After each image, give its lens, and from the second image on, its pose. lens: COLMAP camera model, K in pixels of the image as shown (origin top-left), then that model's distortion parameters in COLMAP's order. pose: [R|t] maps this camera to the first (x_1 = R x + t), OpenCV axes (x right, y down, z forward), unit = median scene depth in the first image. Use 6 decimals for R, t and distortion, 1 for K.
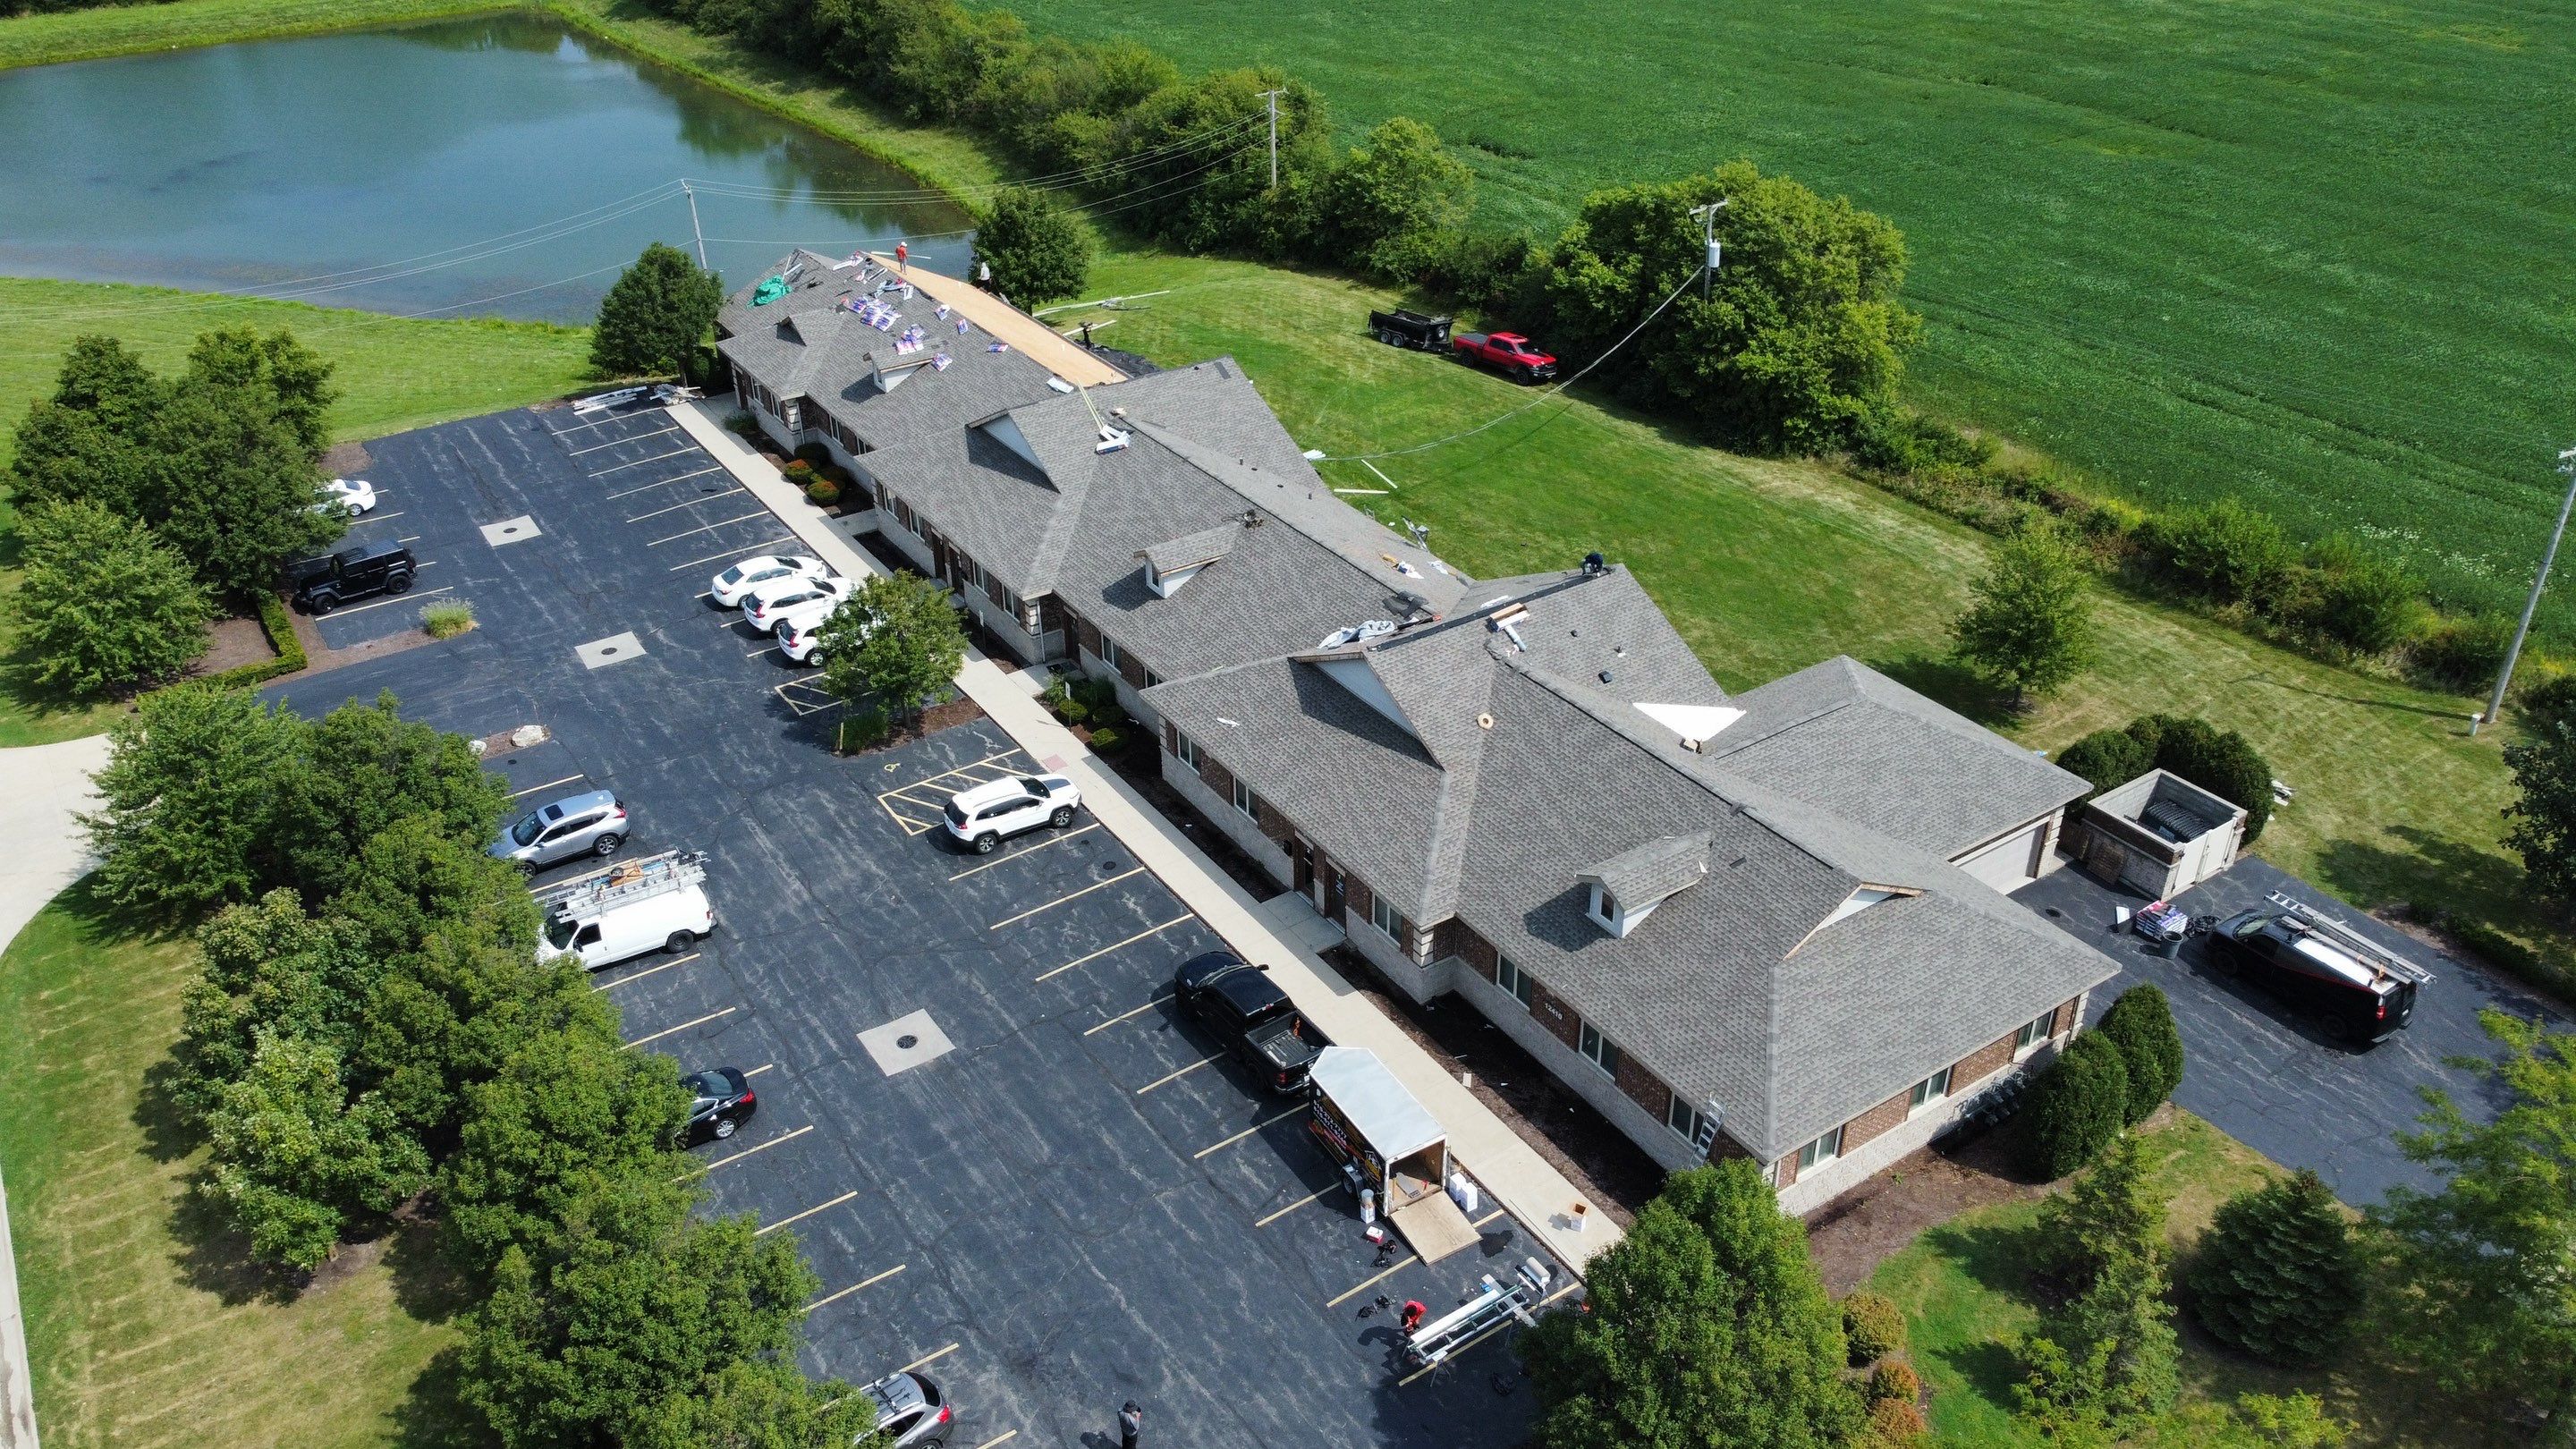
lens RADIAL K [[1986.7, 0, 1288.0], [0, 1986.7, 724.5], [0, 0, 1]] dist [0.005608, -0.002824]
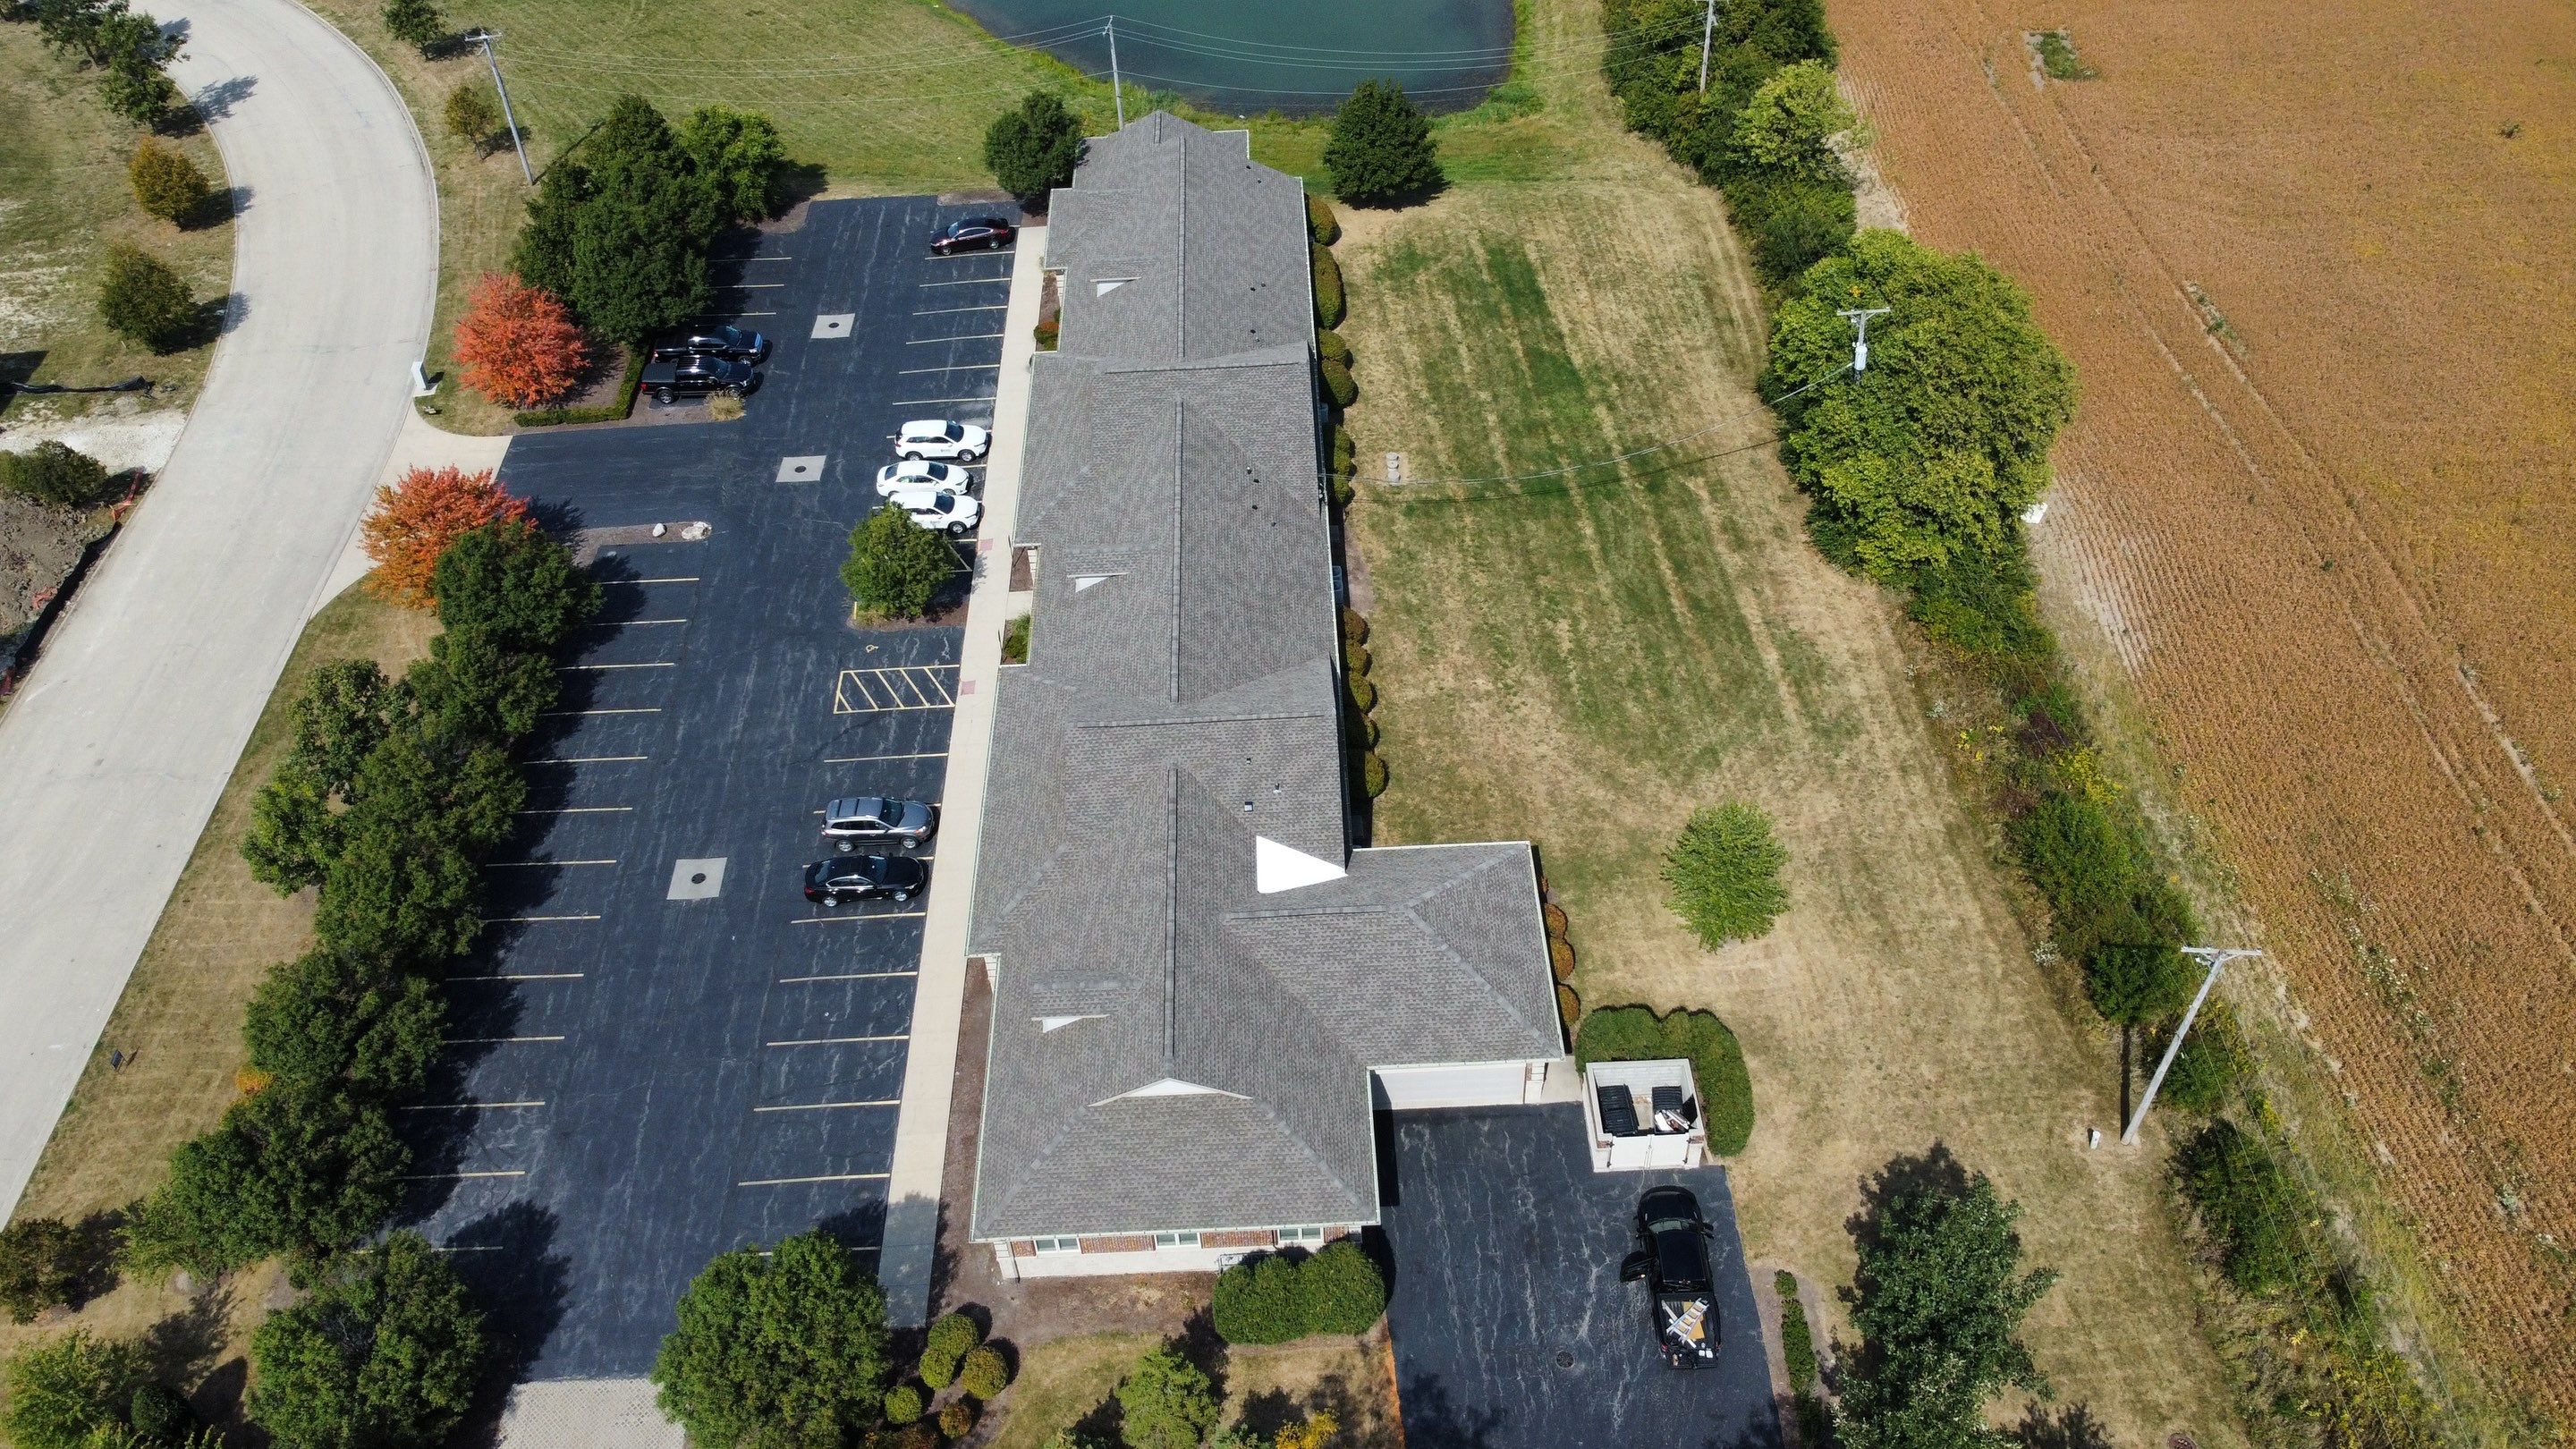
lens RADIAL K [[1986.7, 0, 1288.0], [0, 1986.7, 724.5], [0, 0, 1]] dist [0.005608, -0.002824]
pose [[0.850612, 0.352748, -0.389908, 0.565830], [-0.248943, 0.923364, 0.292276, -0.383918], [0.463127, -0.151549, 0.873239, -0.039435]]
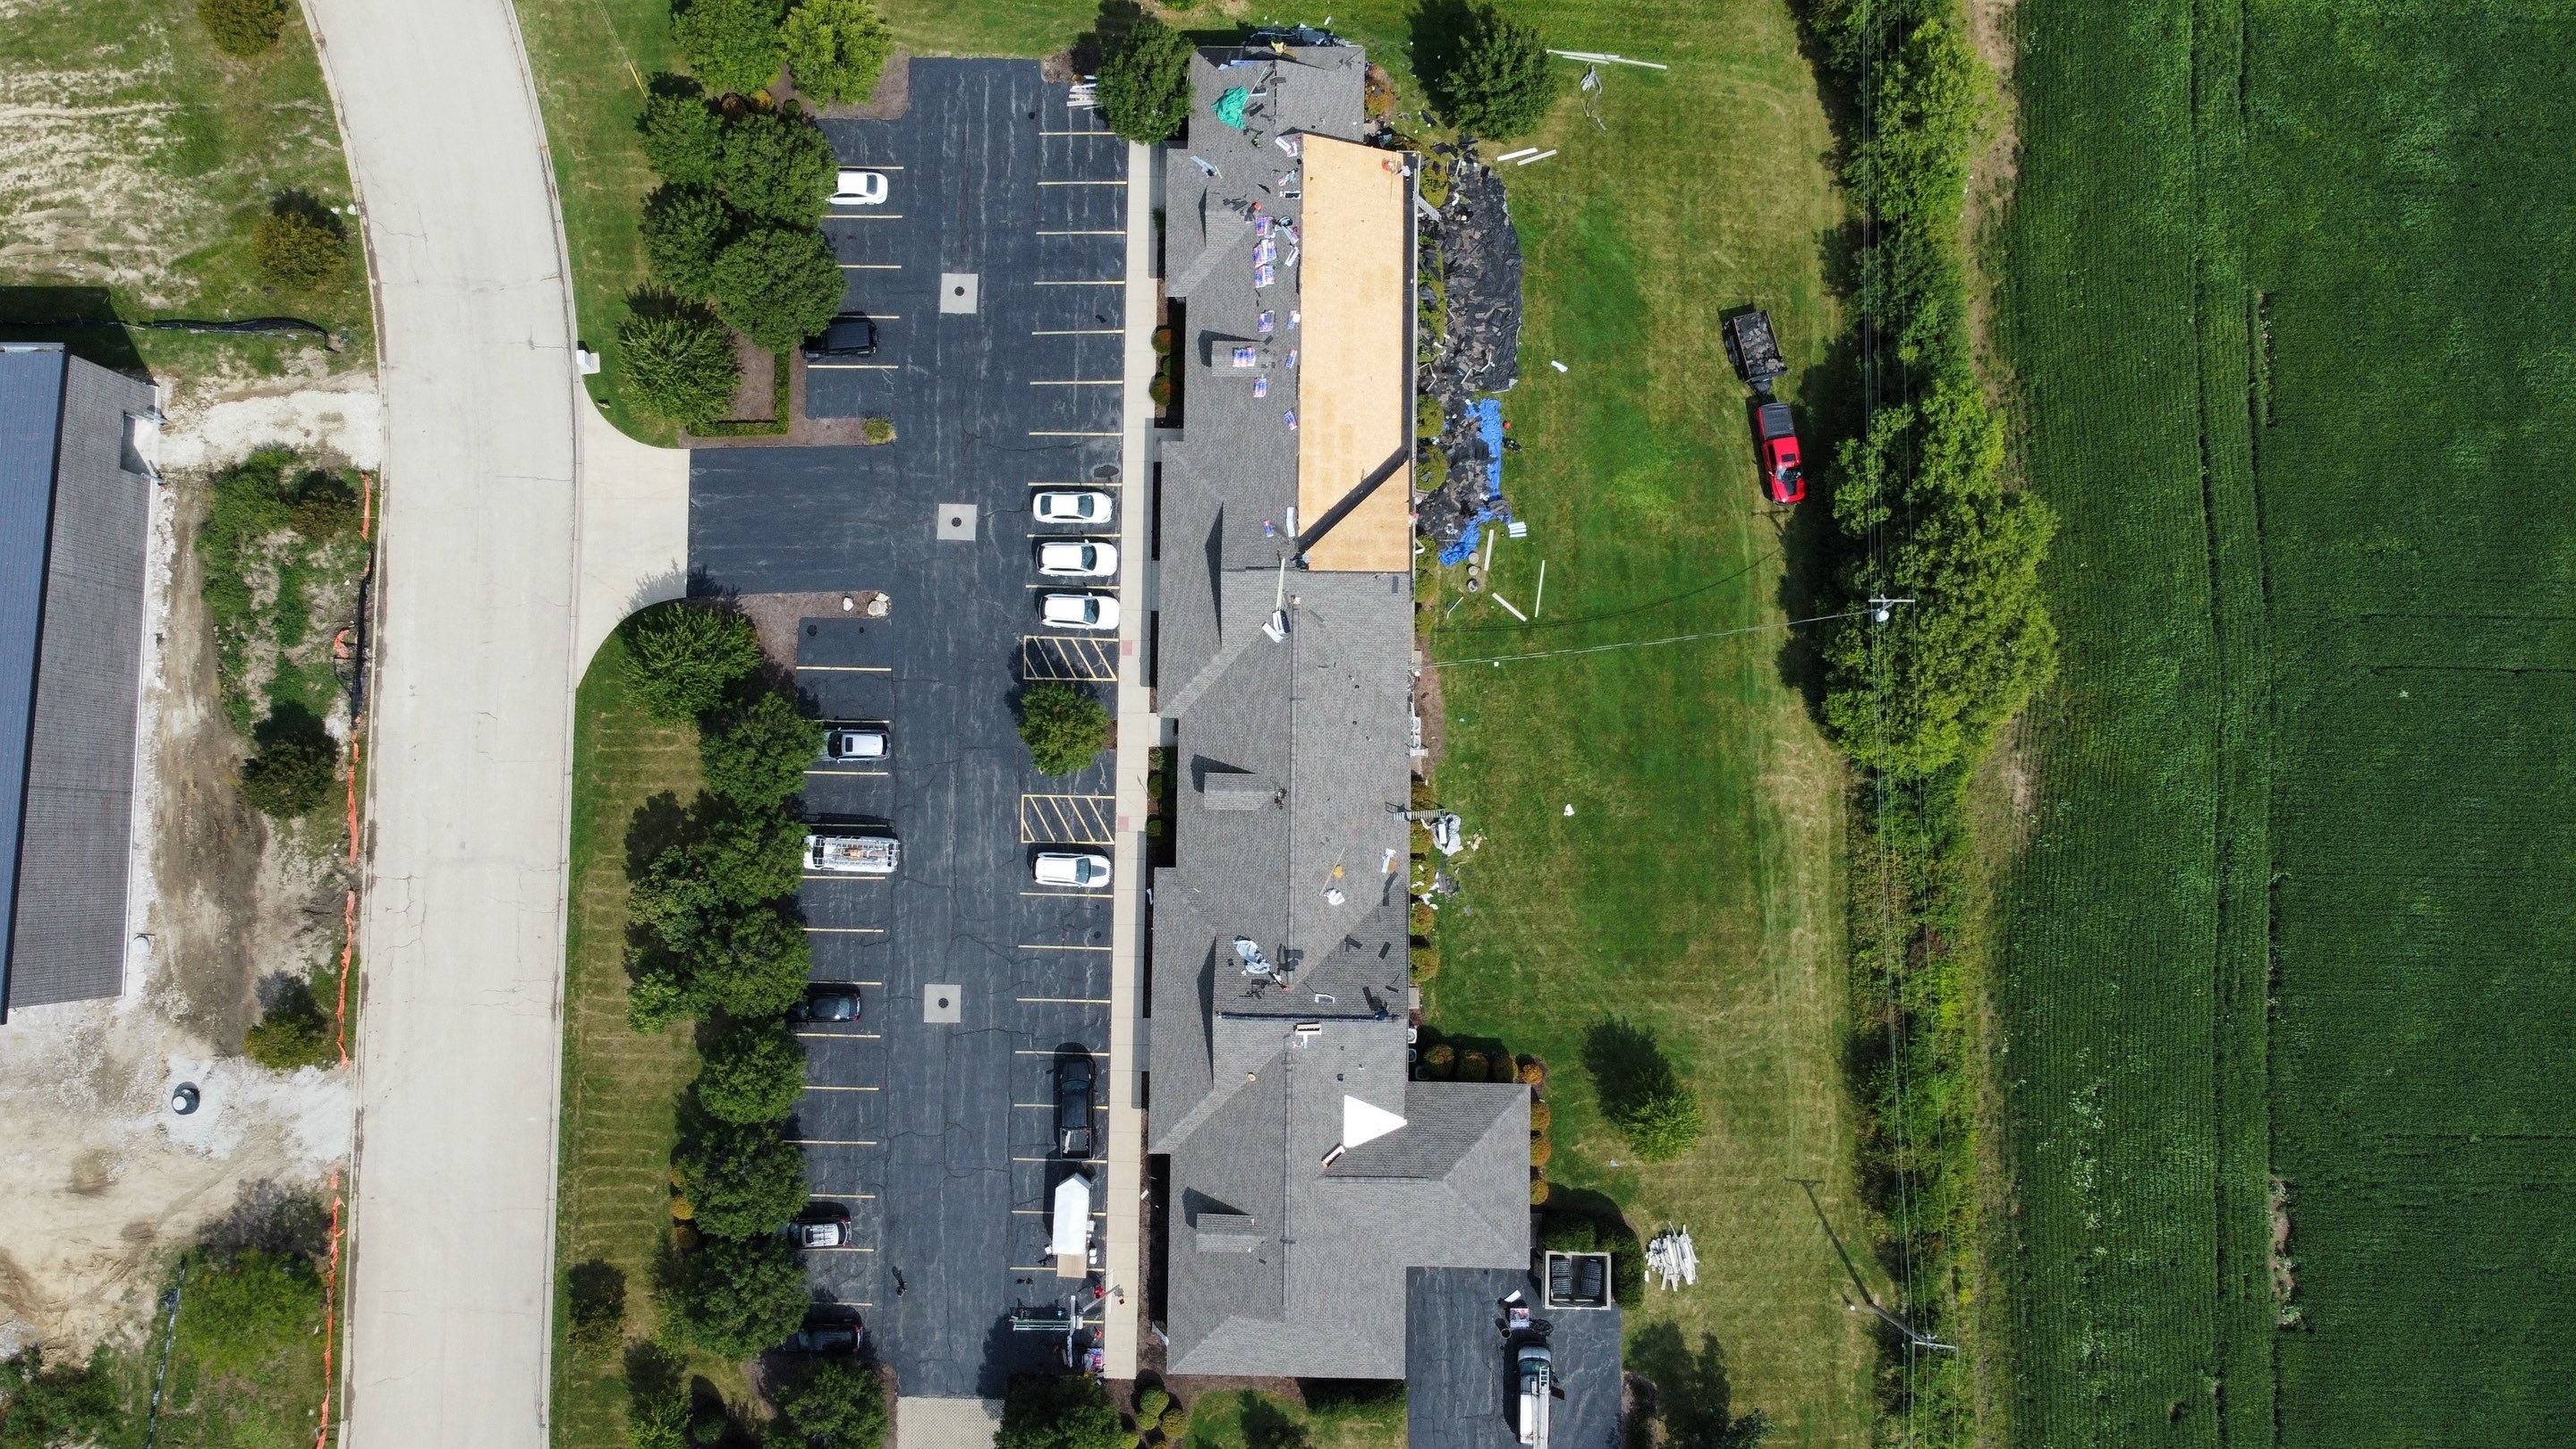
lens RADIAL K [[1986.7, 0, 1288.0], [0, 1986.7, 724.5], [0, 0, 1]] dist [0.005608, -0.002824]
pose [[0.826612, 0.562296, -0.023143, -0.010807], [-0.292869, 0.464923, 0.835508, -1.437884], [0.480562, -0.683864, 0.548990, 0.200641]]
